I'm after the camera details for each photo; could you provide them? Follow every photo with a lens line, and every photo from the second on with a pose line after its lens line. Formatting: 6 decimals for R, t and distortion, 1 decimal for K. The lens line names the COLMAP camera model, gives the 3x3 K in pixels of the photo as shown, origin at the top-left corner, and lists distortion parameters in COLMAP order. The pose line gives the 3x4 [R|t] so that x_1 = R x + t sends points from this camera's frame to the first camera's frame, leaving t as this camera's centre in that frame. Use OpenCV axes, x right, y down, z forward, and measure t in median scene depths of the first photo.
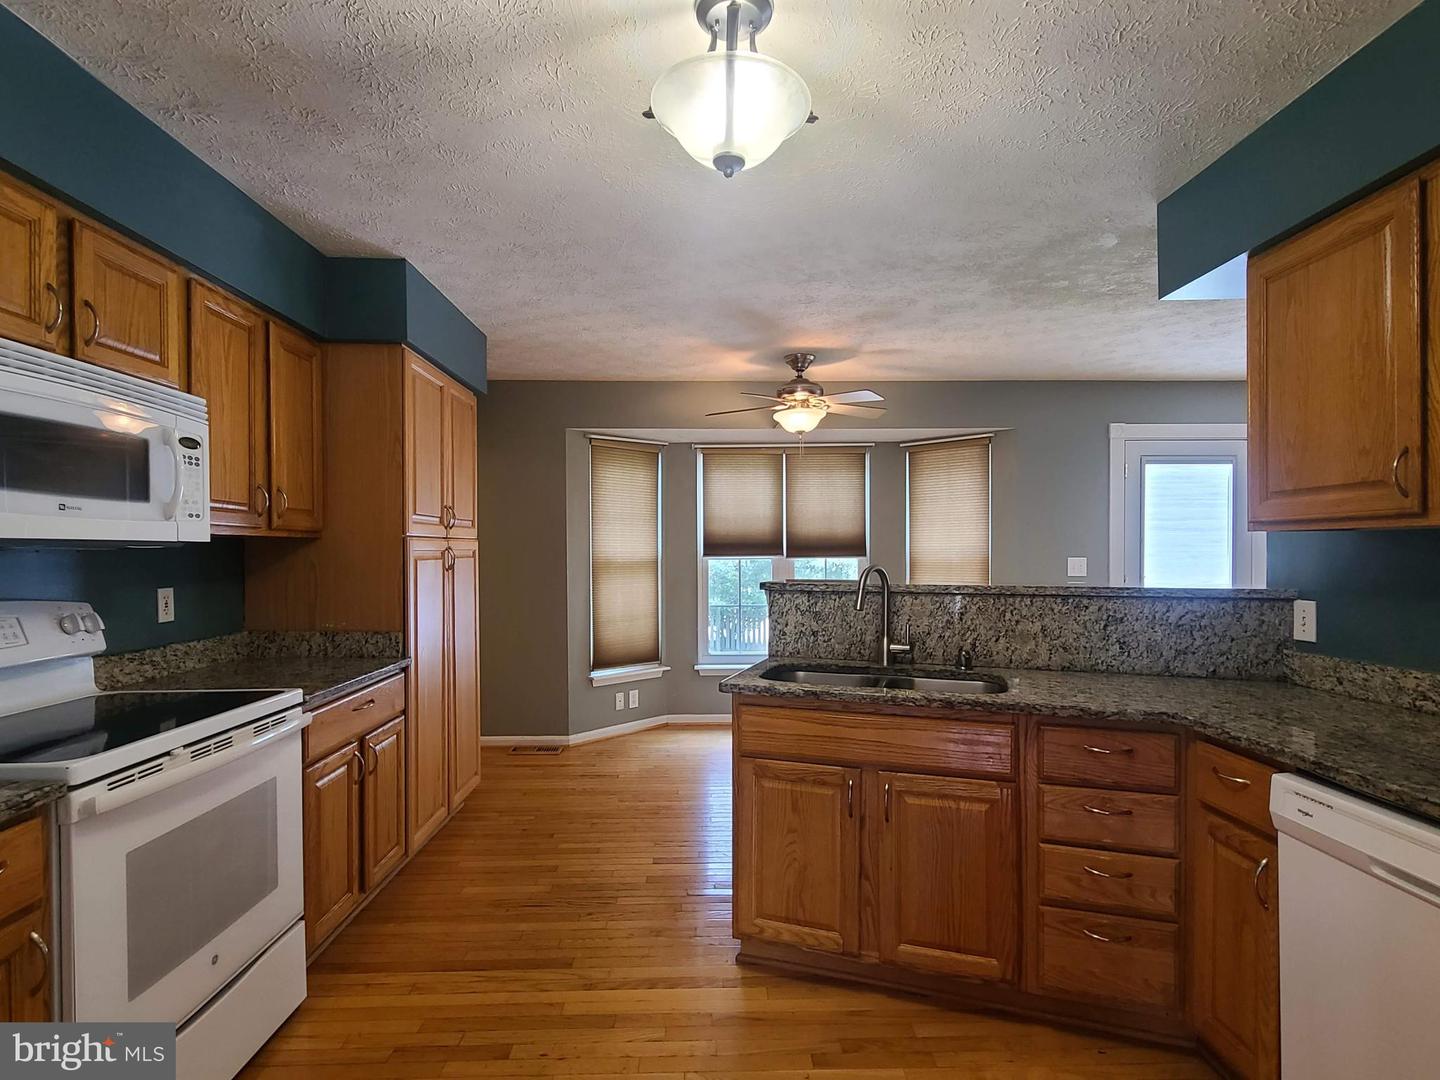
lens RADIAL K [[724.3, 0, 720.1], [0, 724.3, 551.1], [0, 0, 1]] dist [-0.002480, -0.001262]
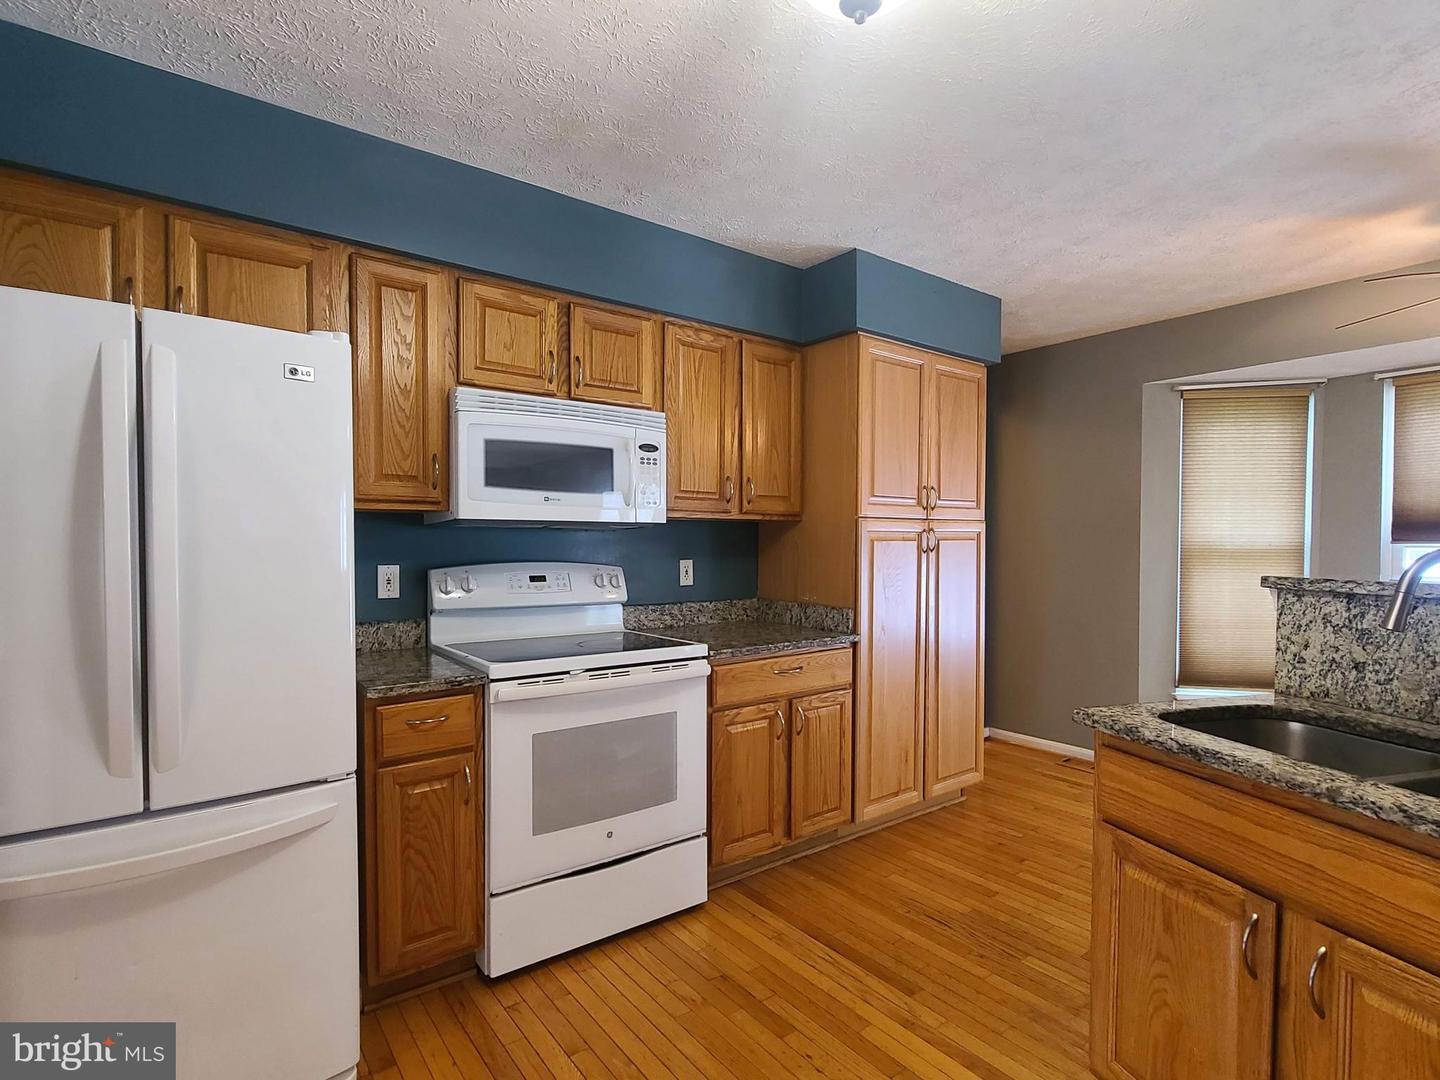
lens RADIAL K [[724.3, 0, 716.2], [0, 724.3, 554.6], [0, 0, 1]] dist [-0.002480, -0.001262]
pose [[0.578904, 0.017541, -0.815207, 0.353176], [-0.003725, 0.999815, 0.018868, 0.016906], [0.815387, -0.007886, 0.578863, 0.281418]]
